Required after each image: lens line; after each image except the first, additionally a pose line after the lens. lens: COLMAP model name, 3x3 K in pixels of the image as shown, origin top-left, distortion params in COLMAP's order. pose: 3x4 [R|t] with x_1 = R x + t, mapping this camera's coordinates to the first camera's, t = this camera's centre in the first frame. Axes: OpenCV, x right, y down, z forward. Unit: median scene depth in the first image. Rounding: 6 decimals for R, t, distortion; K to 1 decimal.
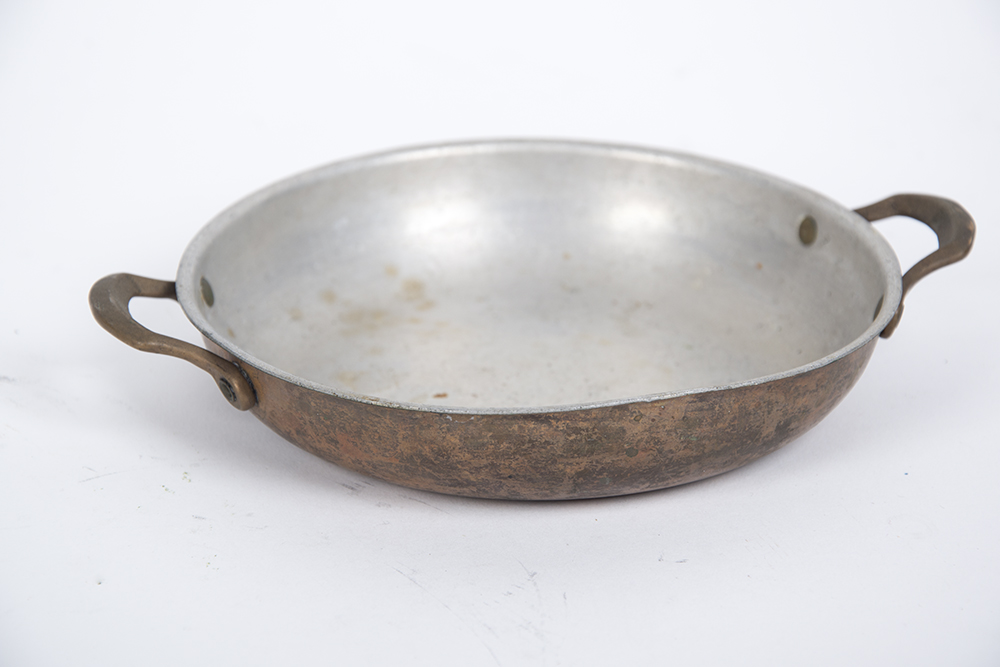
lens RADIAL K [[3865.3, 0, 500.0], [0, 3865.3, 333.5], [0, 0, 1]] dist [0.623970, 6.593633]
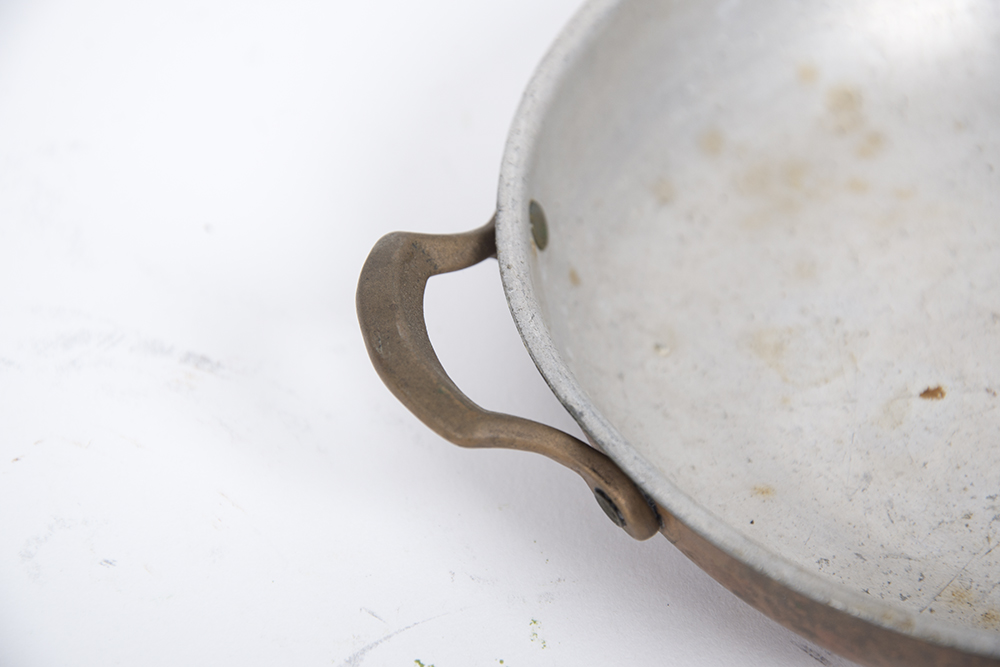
lens RADIAL K [[3865.3, 0, 500.0], [0, 3865.3, 333.5], [0, 0, 1]] dist [0.623970, 6.593633]
pose [[0.999901, -0.008266, 0.011360, -0.092824], [0.003903, 0.940221, 0.340544, -0.206344], [-0.013496, -0.340466, 0.940160, 0.464913]]
